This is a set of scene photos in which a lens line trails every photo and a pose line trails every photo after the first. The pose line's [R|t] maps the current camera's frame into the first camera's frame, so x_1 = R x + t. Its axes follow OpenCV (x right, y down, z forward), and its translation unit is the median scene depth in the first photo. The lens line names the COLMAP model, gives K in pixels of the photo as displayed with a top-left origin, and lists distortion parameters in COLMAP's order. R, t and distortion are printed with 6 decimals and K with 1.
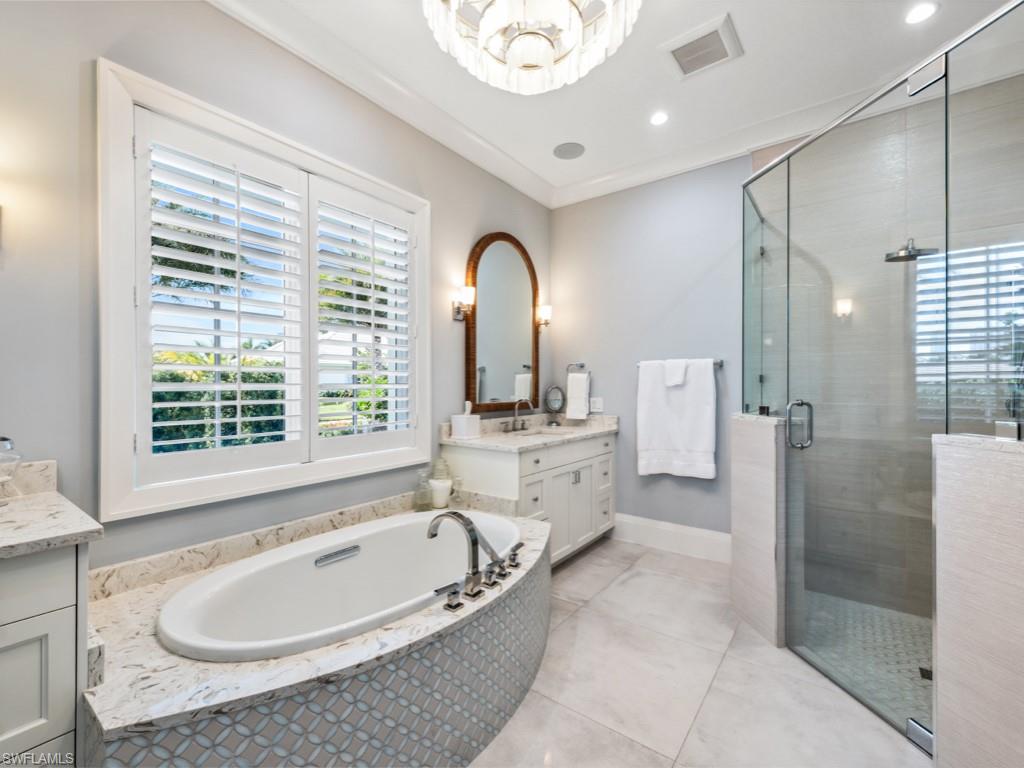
lens RADIAL K [[449.3, 0, 504.7], [0, 449.3, 384.6], [0, 0, 1]] dist [0.021004, -0.010425]
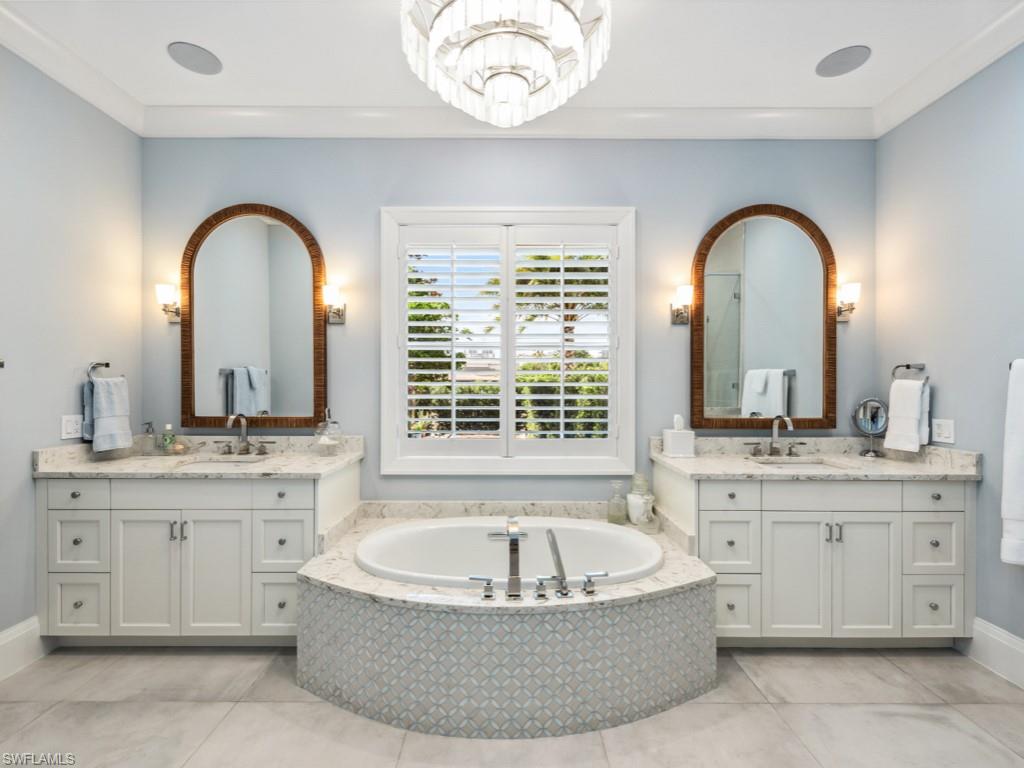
lens RADIAL K [[454.0, 0, 509.4], [0, 454.0, 388.7], [0, 0, 1]] dist [0.018202, -0.008354]
pose [[0.599483, 0.005190, -0.800371, 0.459423], [-0.000725, 0.999982, 0.005941, -0.020855], [0.800387, -0.002981, 0.599476, 0.196877]]
